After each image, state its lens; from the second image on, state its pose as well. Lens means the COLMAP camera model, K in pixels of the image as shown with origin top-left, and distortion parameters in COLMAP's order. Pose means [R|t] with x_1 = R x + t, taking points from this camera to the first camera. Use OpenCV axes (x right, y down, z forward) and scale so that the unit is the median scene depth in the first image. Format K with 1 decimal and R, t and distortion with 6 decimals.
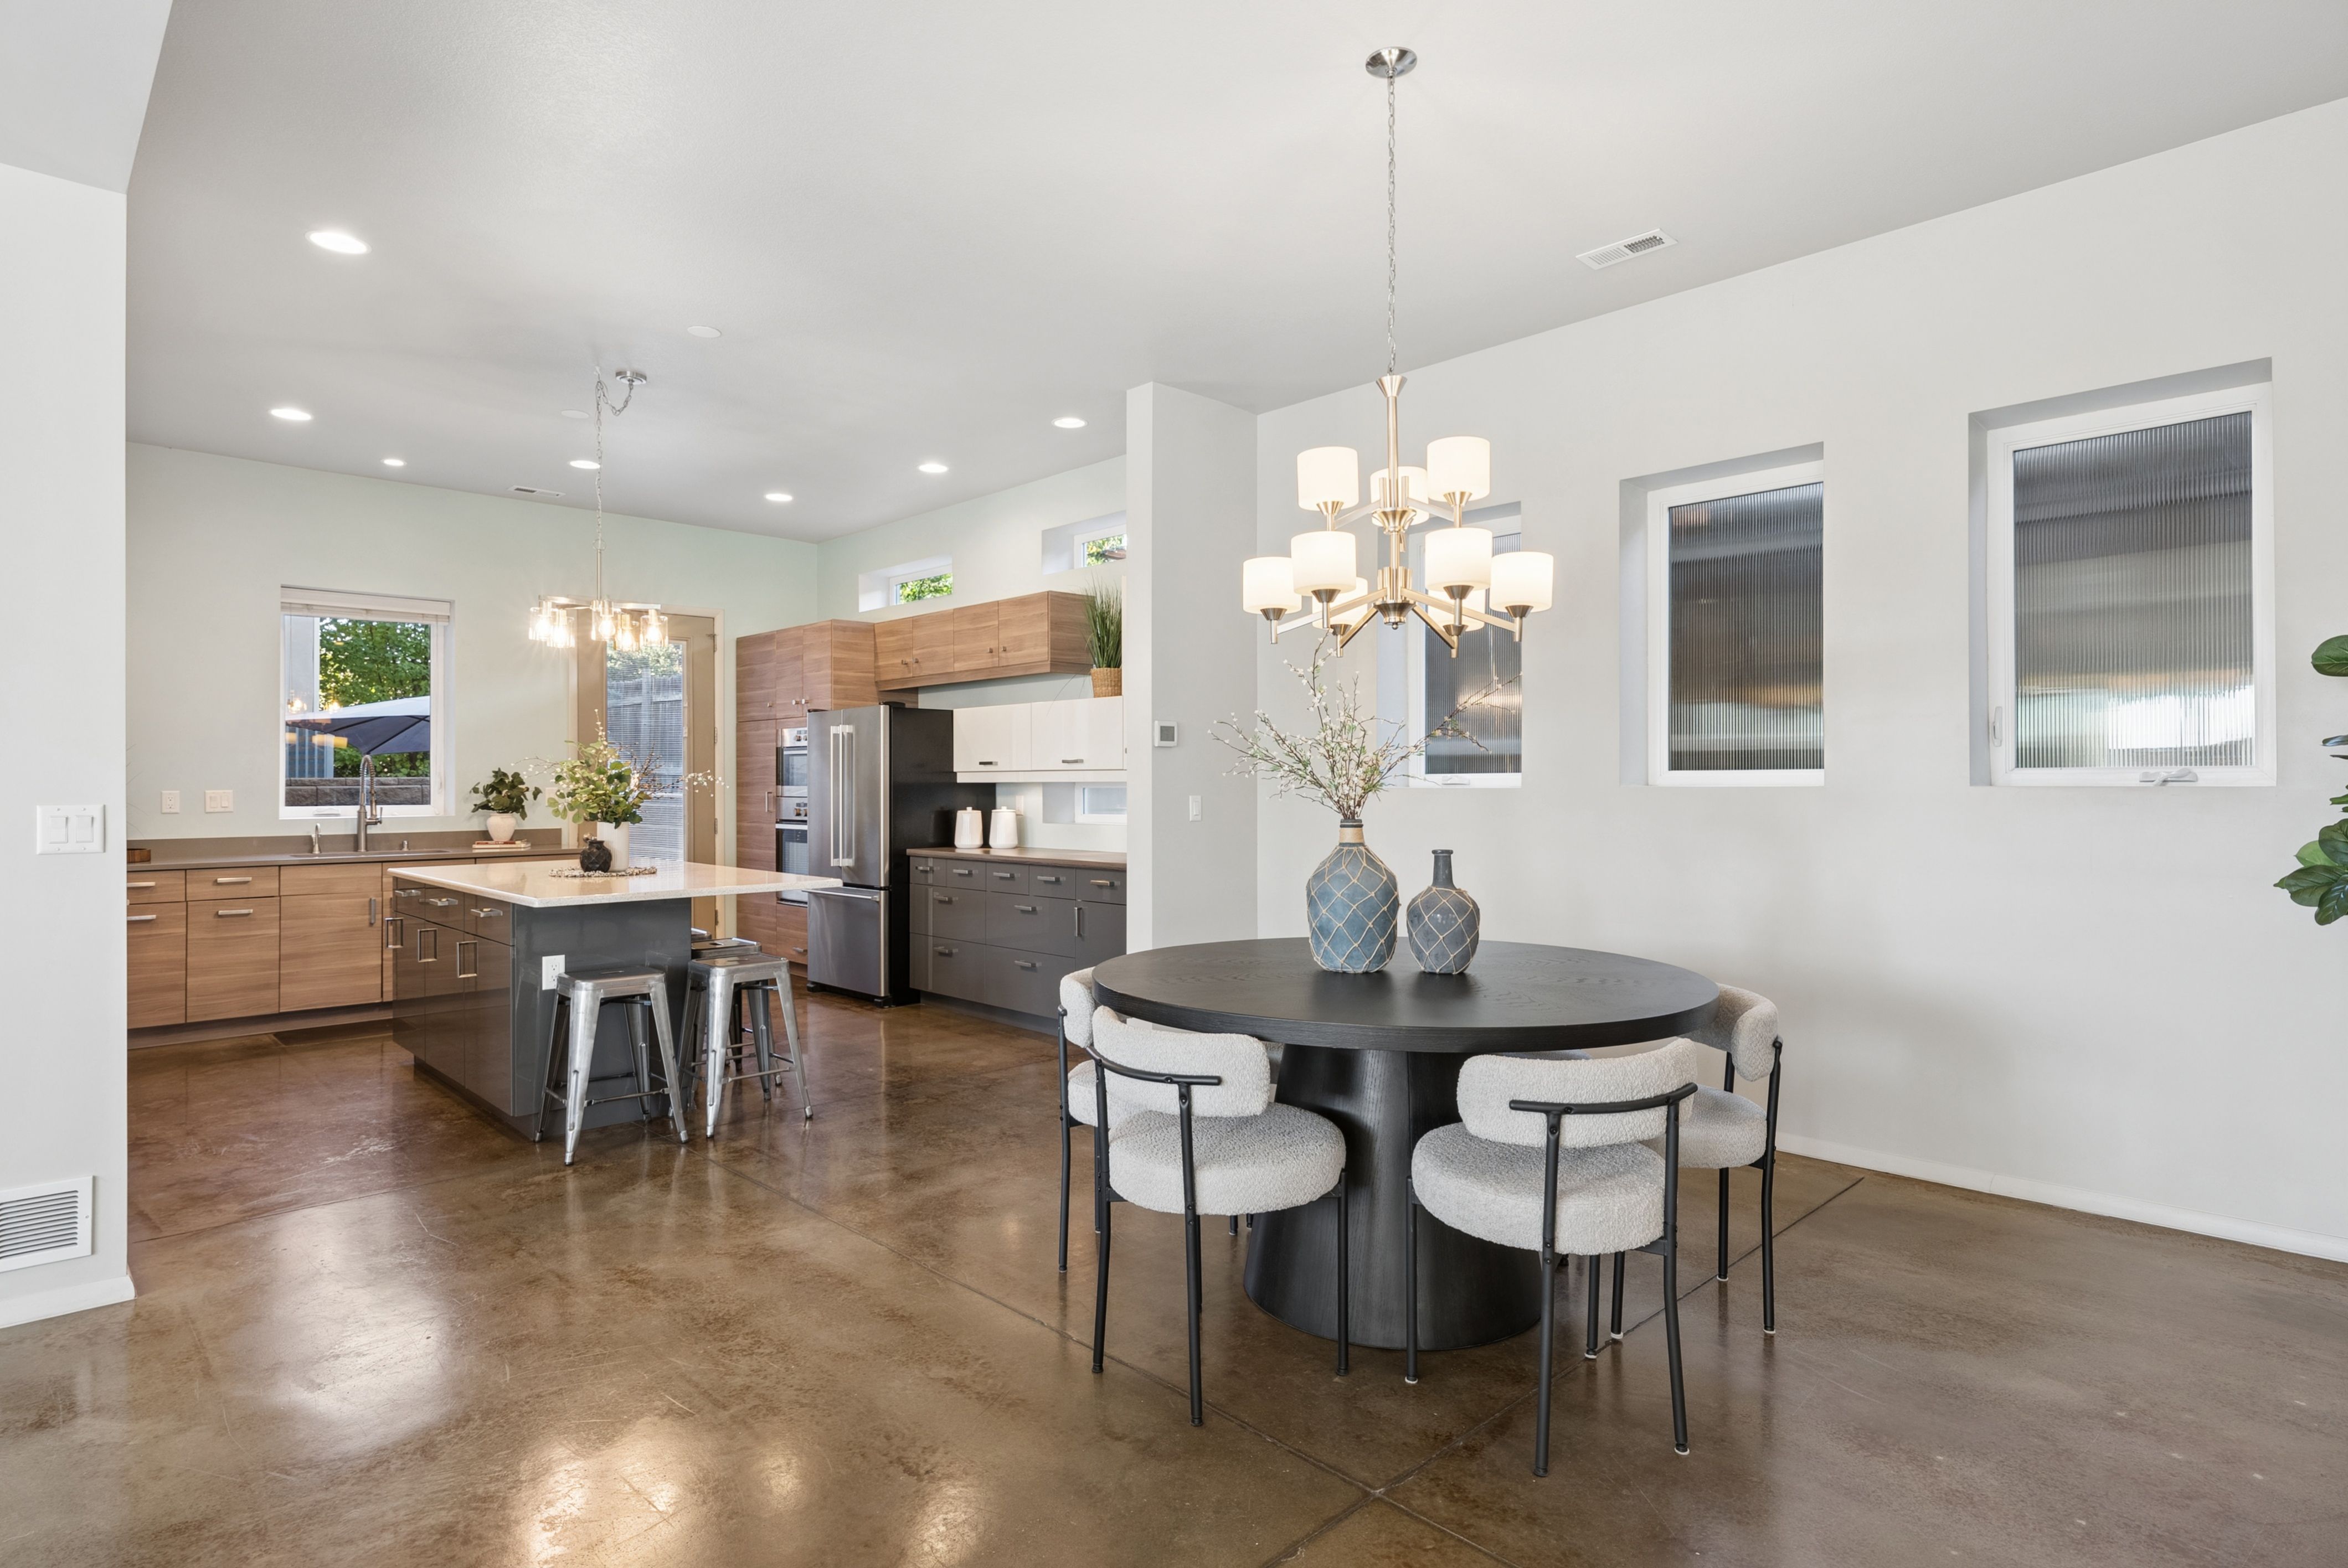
lens RADIAL K [[1211.9, 0, 1185.6], [0, 1211.9, 776.1], [0, 0, 1]] dist [0.000723, -0.001519]
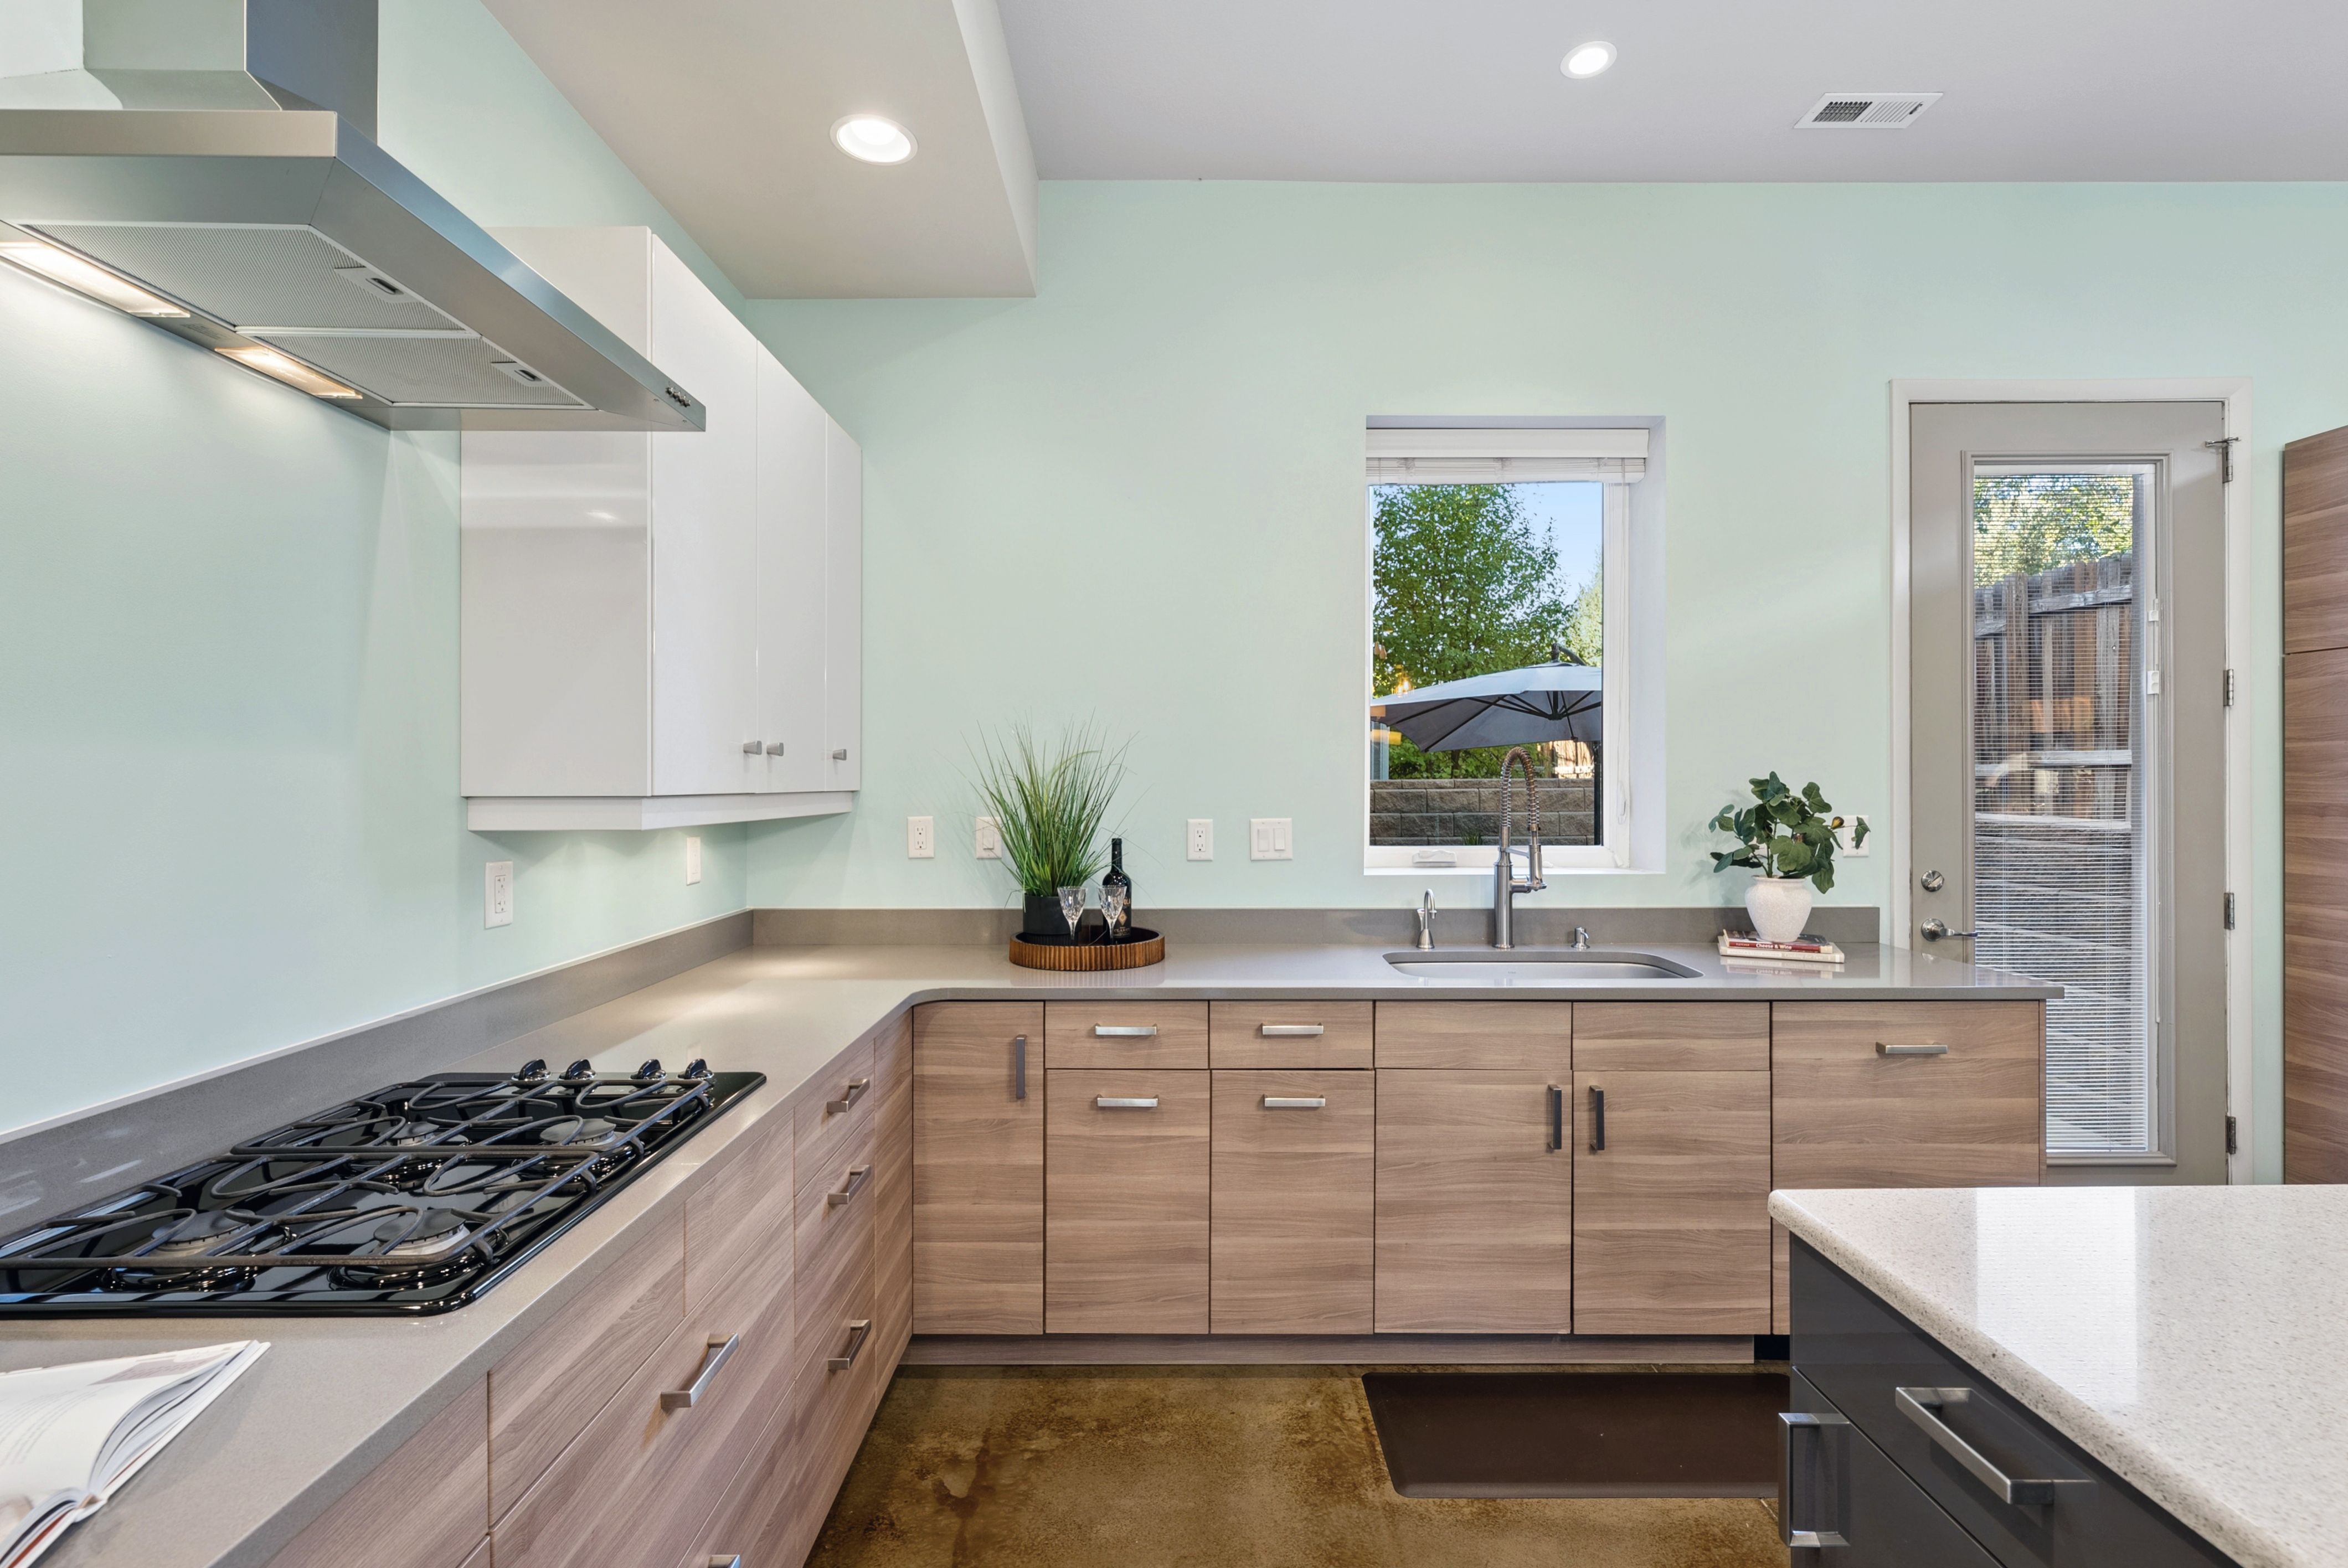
lens RADIAL K [[1077.3, 0, 1178.7], [0, 1077.3, 777.8], [0, 0, 1]] dist [0.000481, 0.000308]
pose [[0.710724, 0.002573, -0.703466, -0.461511], [0.002558, 0.999977, 0.006242, -0.008143], [0.703466, -0.006236, 0.710702, 0.593536]]
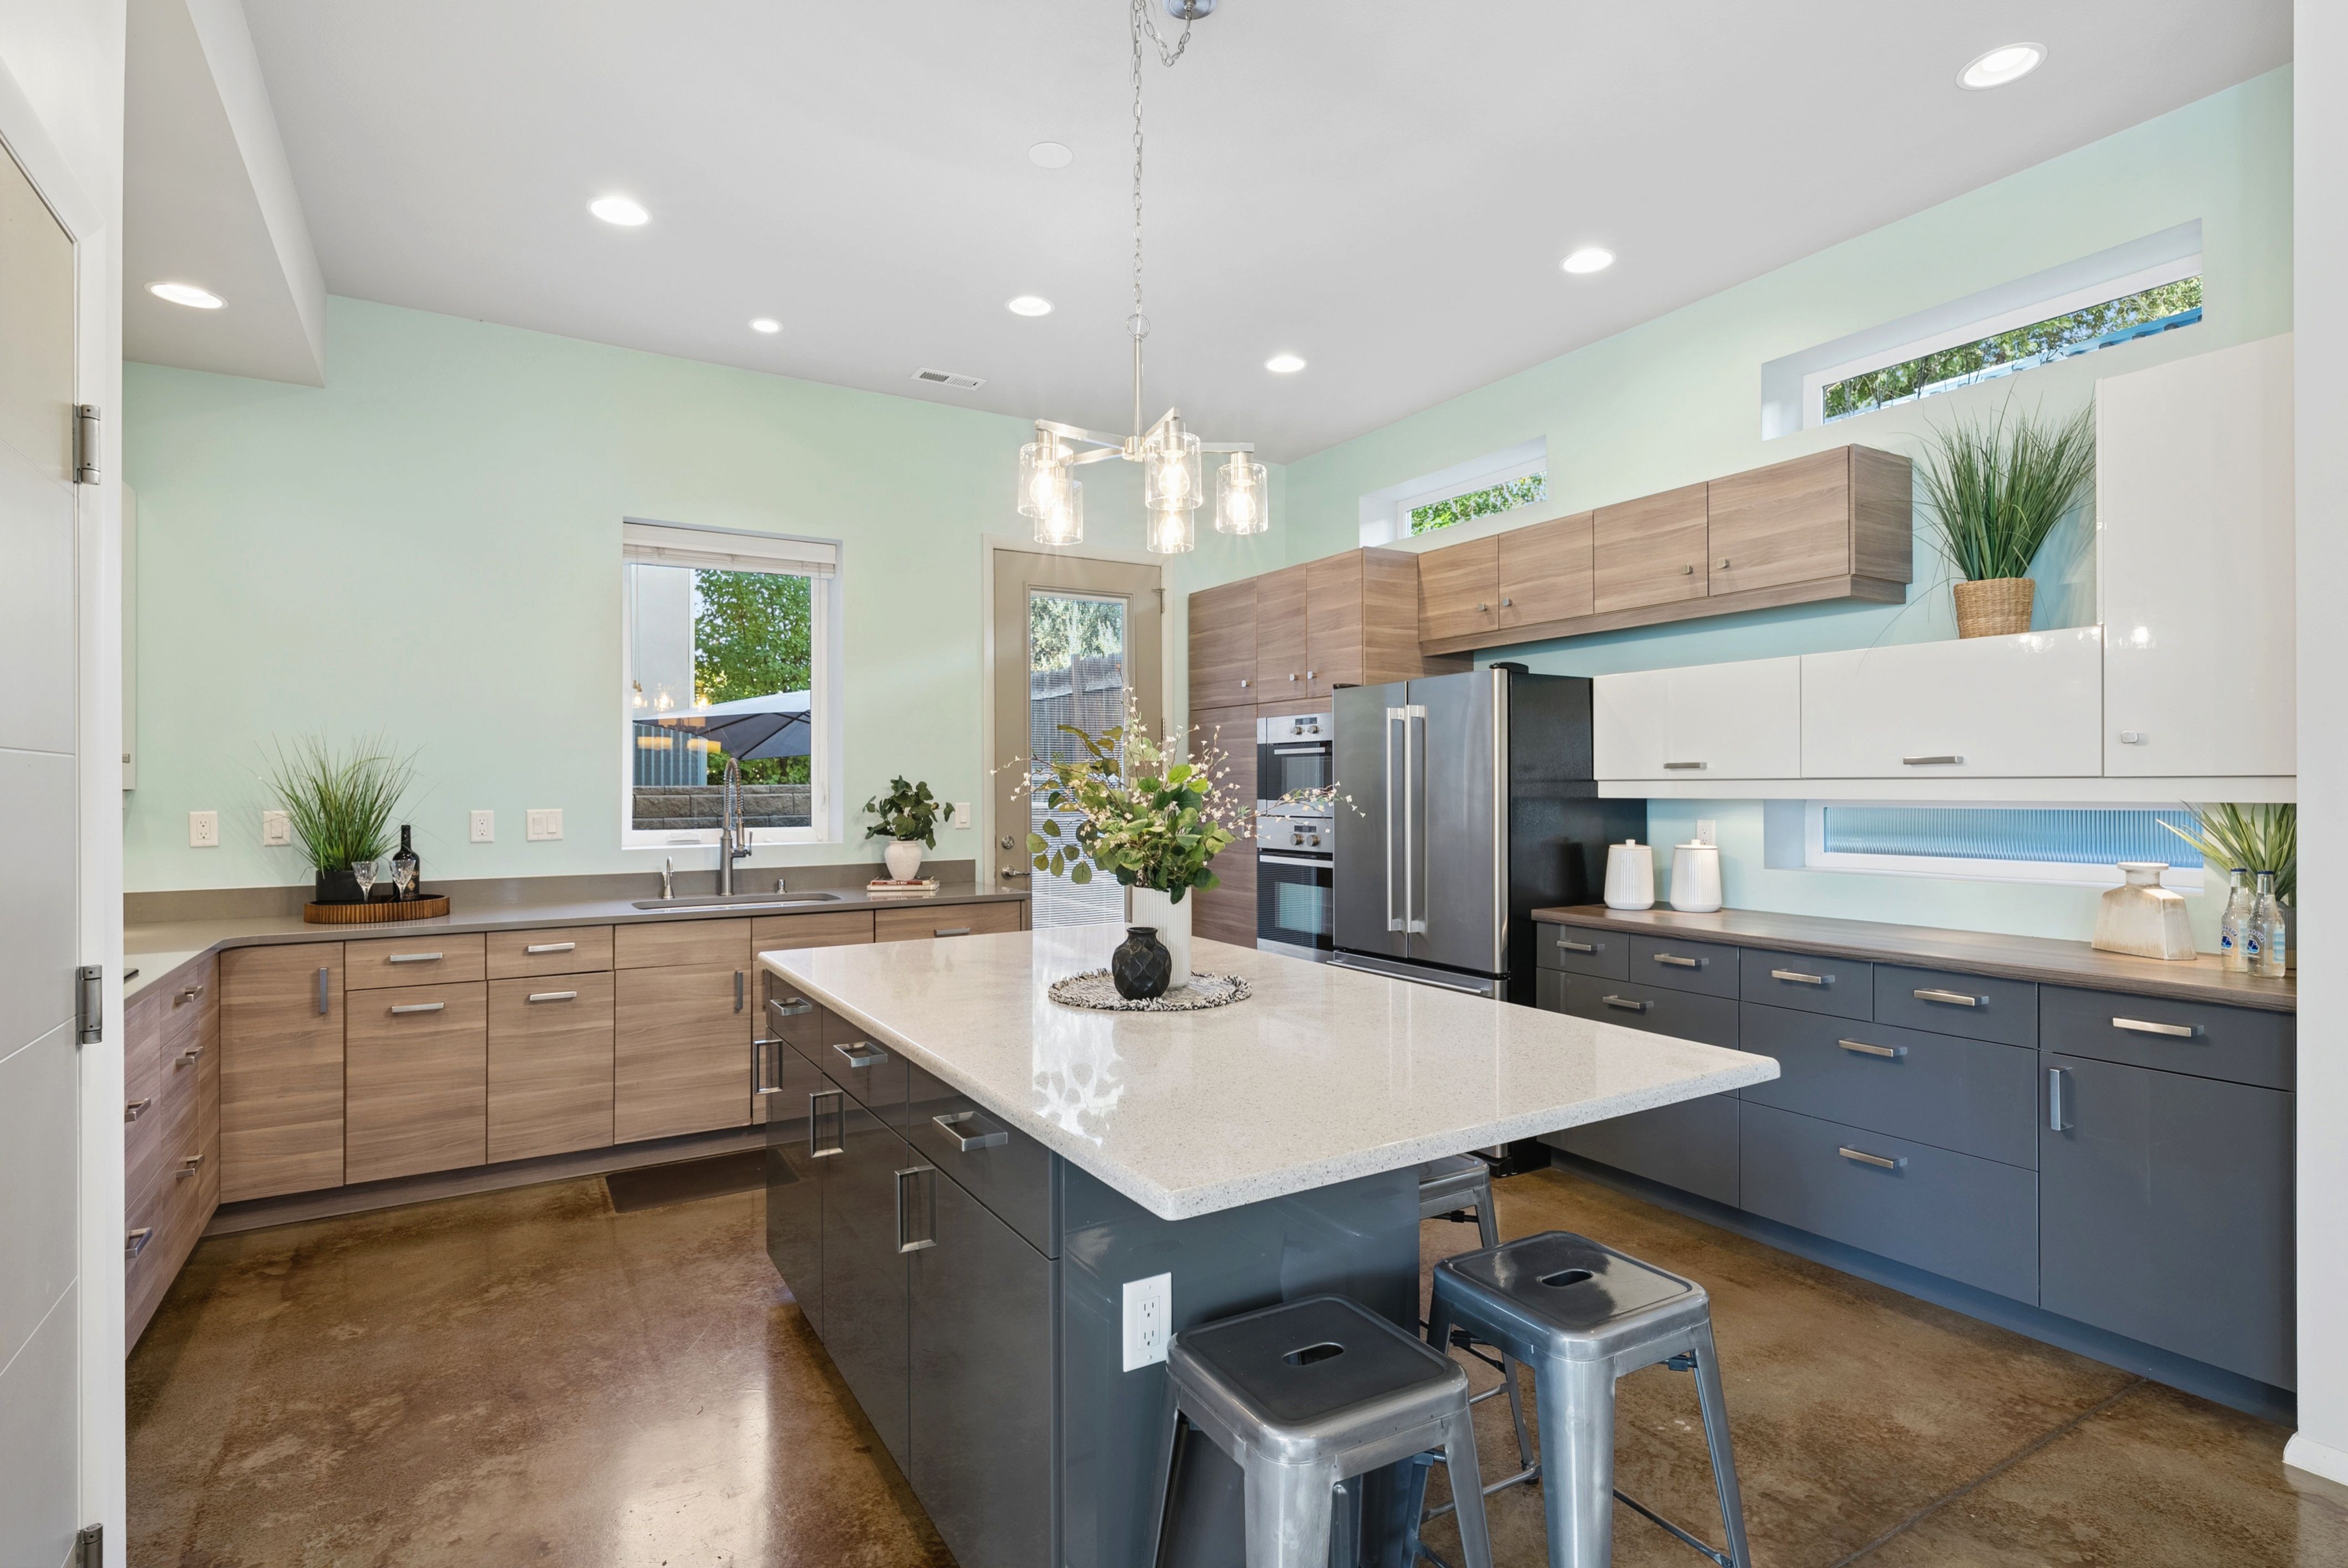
lens RADIAL K [[1151.7, 0, 1188.4], [0, 1151.7, 782.5], [0, 0, 1]] dist [-0.000505, 0.000413]
pose [[0.974538, -0.001369, -0.224216, -0.263309], [0.002072, 0.999994, 0.002900, -0.004471], [0.224211, -0.003291, 0.974535, 0.401526]]
